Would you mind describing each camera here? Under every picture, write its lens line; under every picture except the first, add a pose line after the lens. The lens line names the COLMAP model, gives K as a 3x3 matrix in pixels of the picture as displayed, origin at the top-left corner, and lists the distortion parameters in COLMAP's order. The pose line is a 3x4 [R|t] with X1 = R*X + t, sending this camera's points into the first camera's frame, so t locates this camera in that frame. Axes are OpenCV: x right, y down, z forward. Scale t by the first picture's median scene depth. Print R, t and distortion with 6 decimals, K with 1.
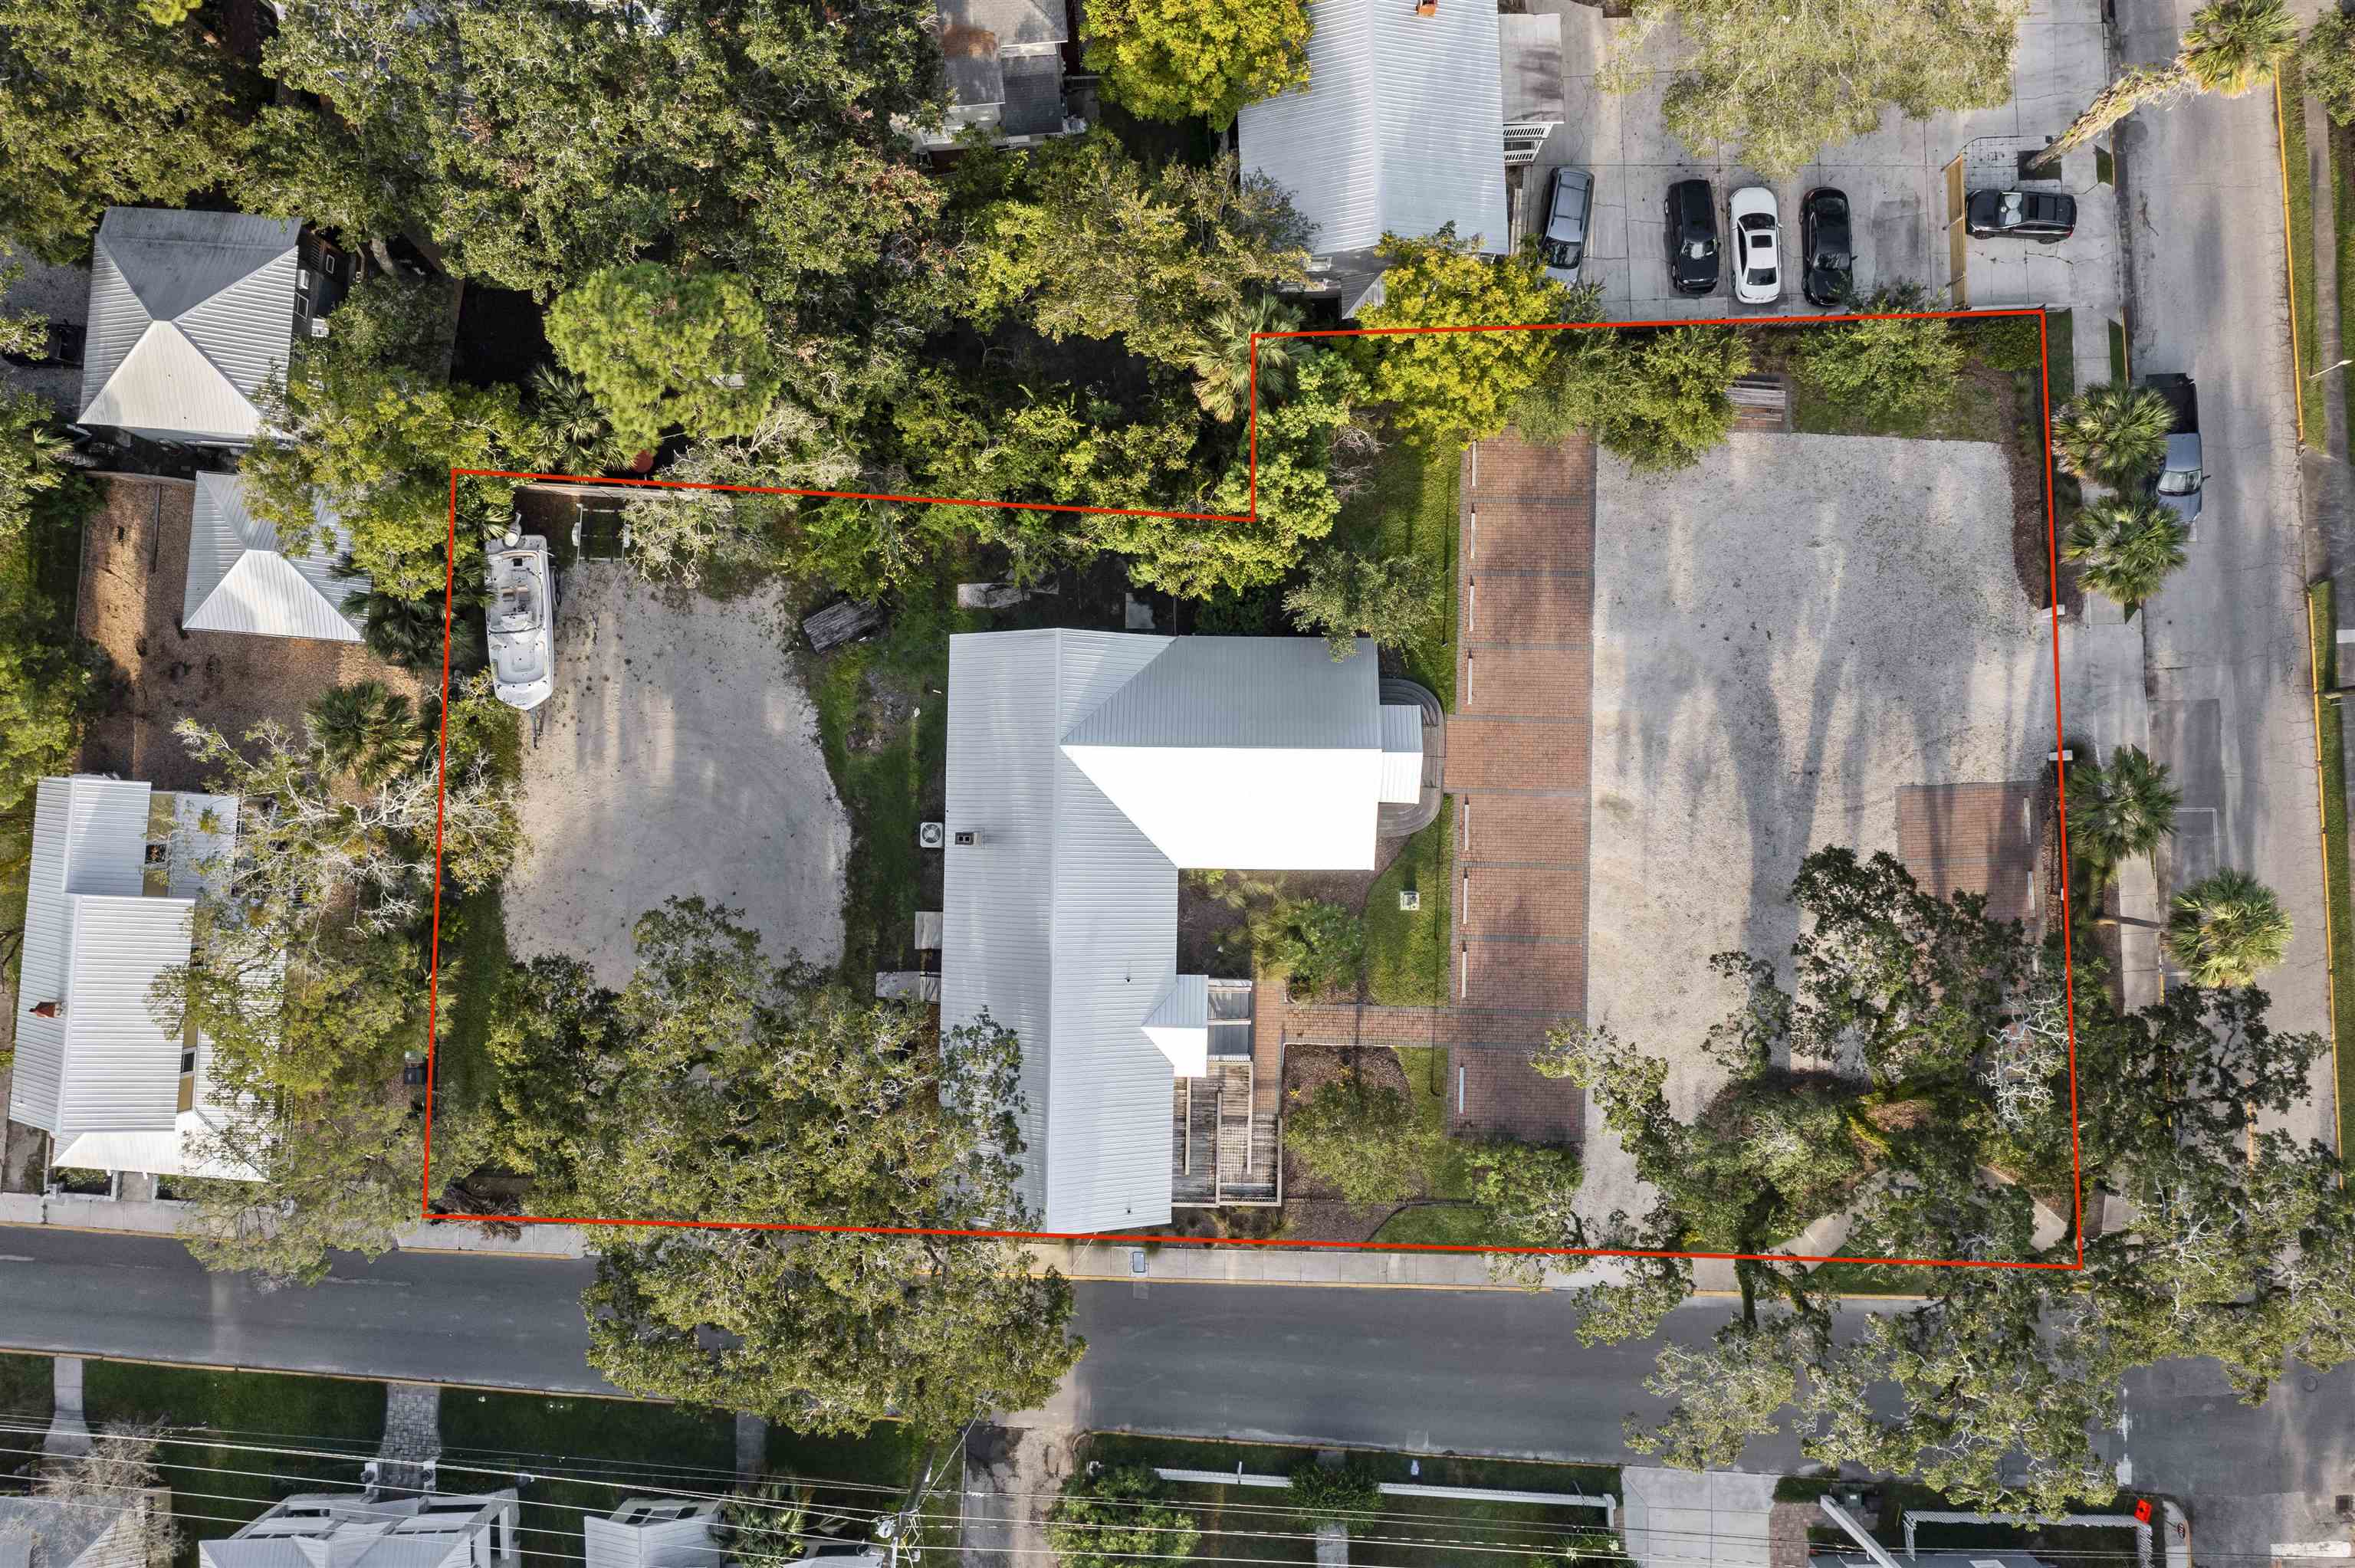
lens RADIAL K [[1879.7, 0, 1179.1], [0, 1879.7, 784.2], [0, 0, 1]] dist [-0.015065, 0.003578]
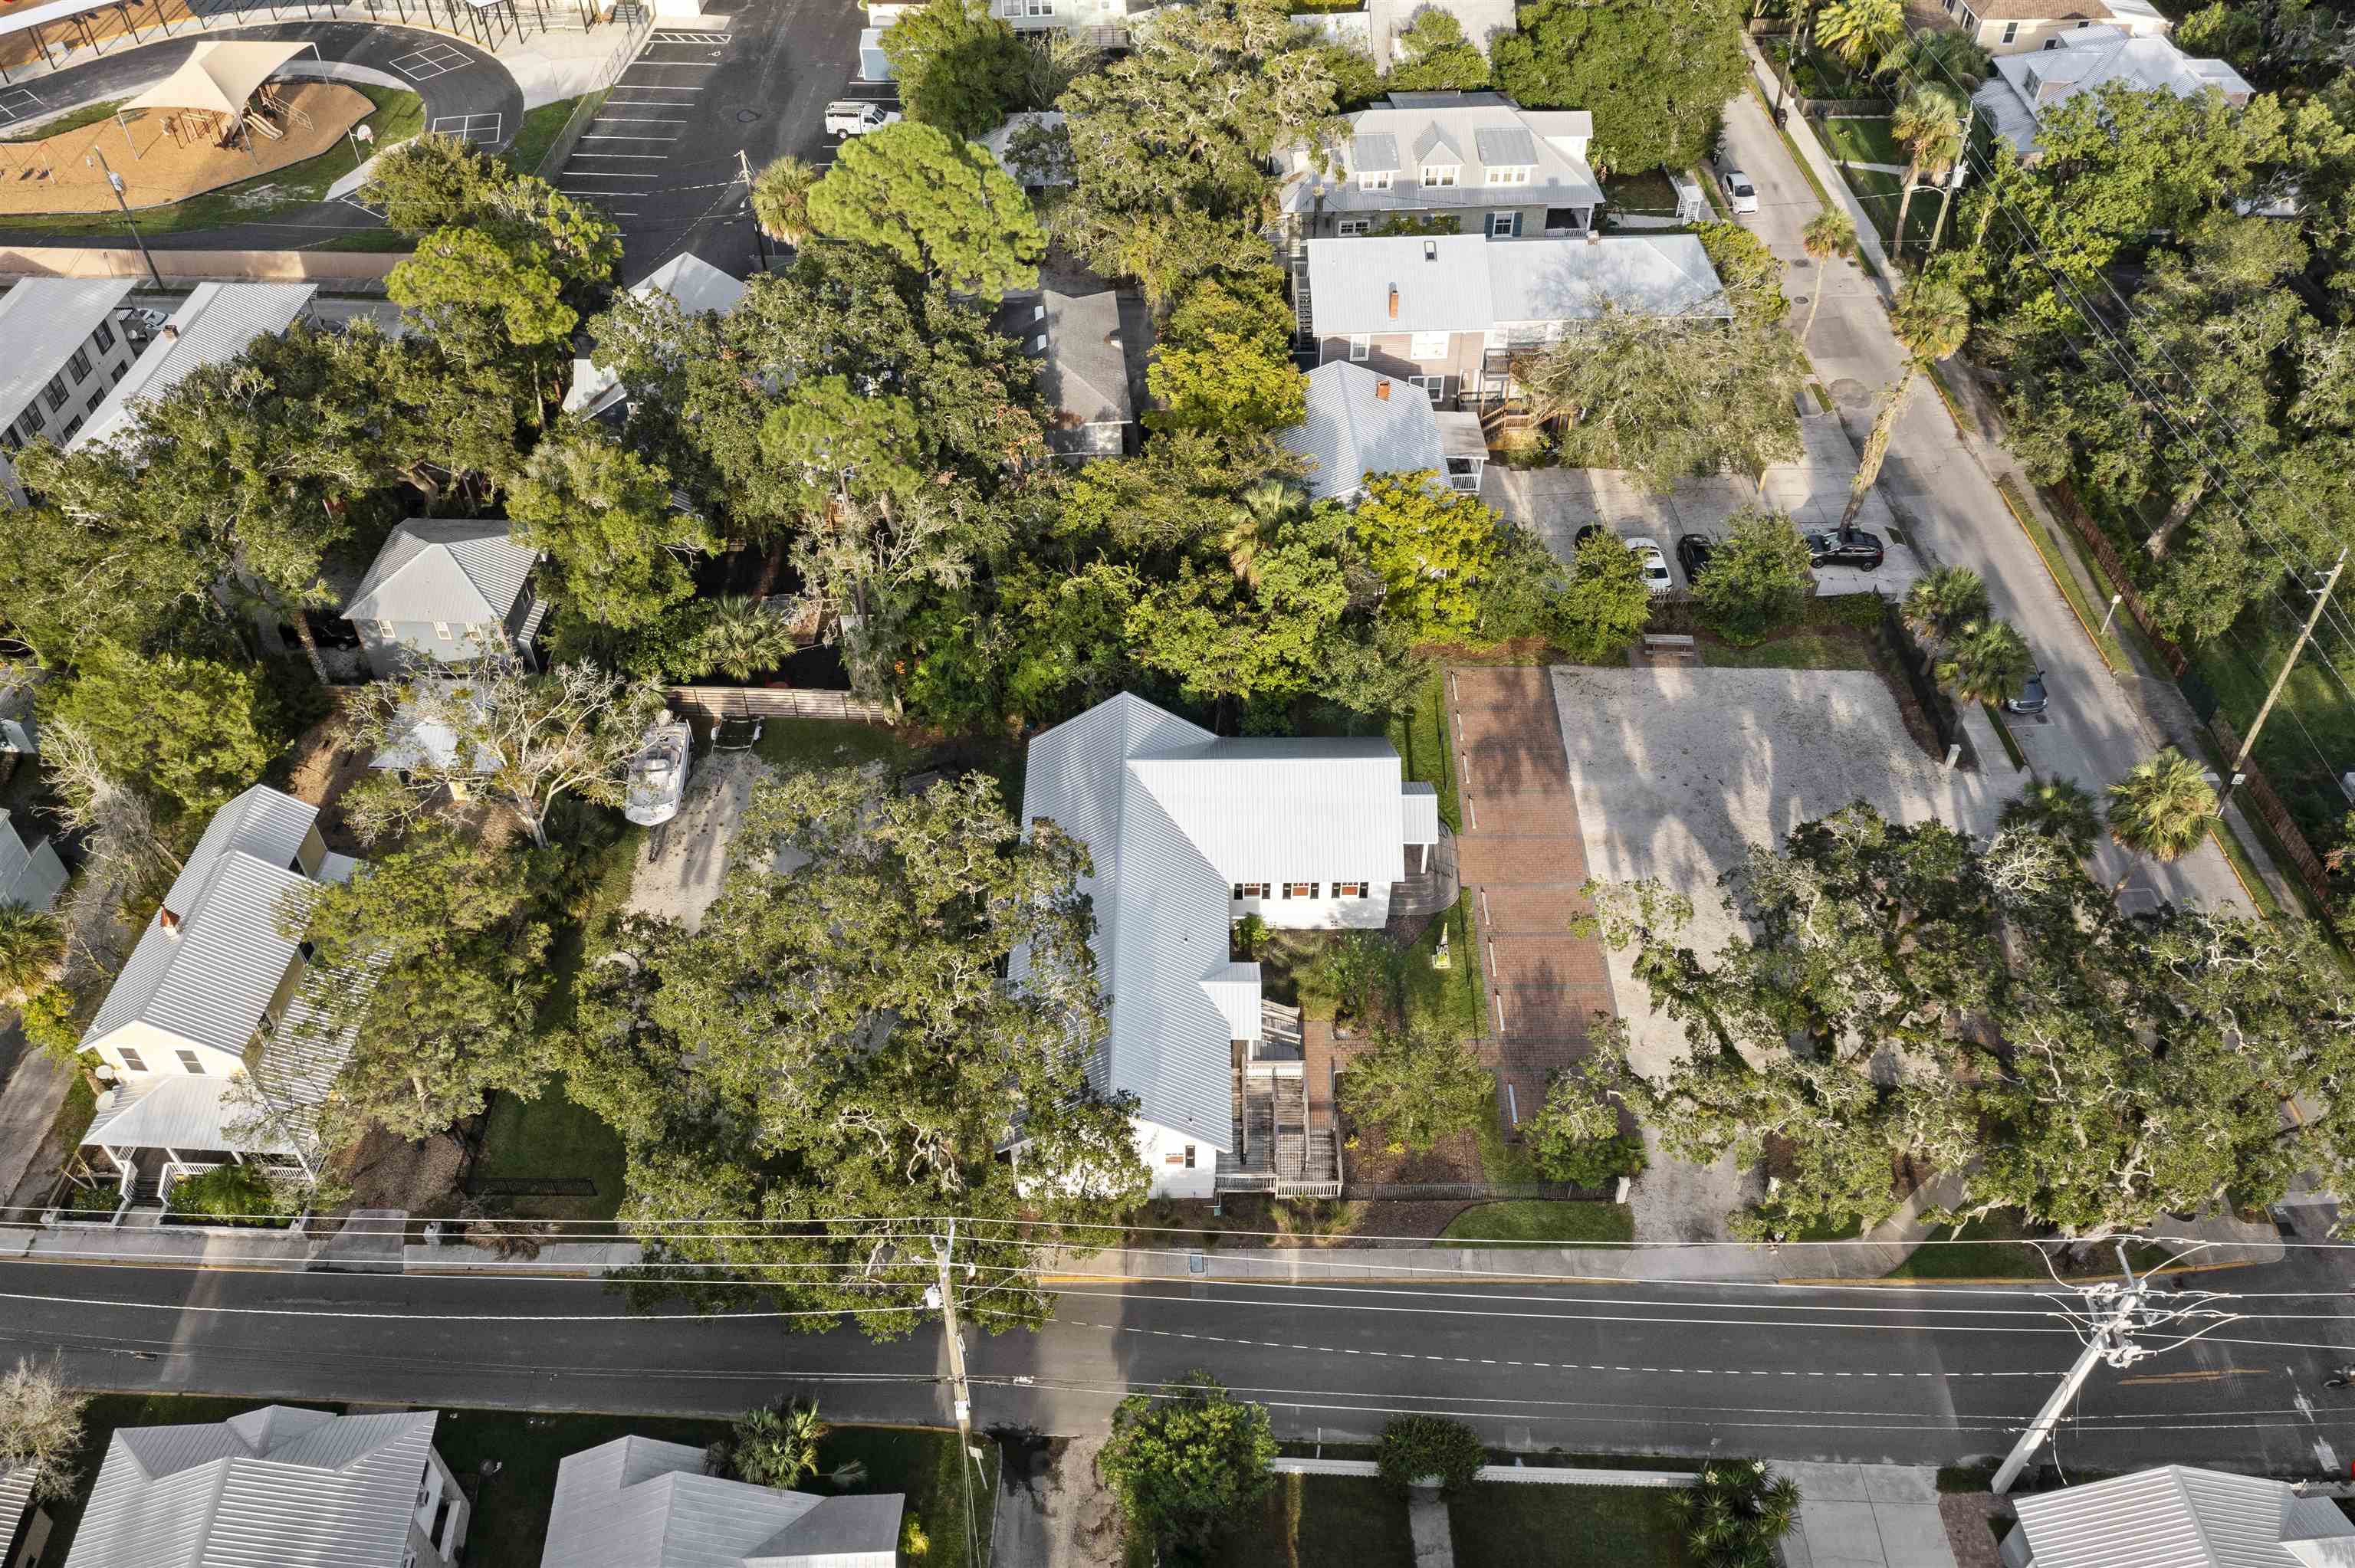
lens RADIAL K [[1879.7, 0, 1173.5], [0, 1879.7, 782.7], [0, 0, 1]] dist [-0.015065, 0.003578]
pose [[0.999829, 0.000551, 0.018459, -0.050738], [0.012427, 0.719328, -0.694559, 0.736187], [-0.013660, 0.694670, 0.719199, 0.157208]]
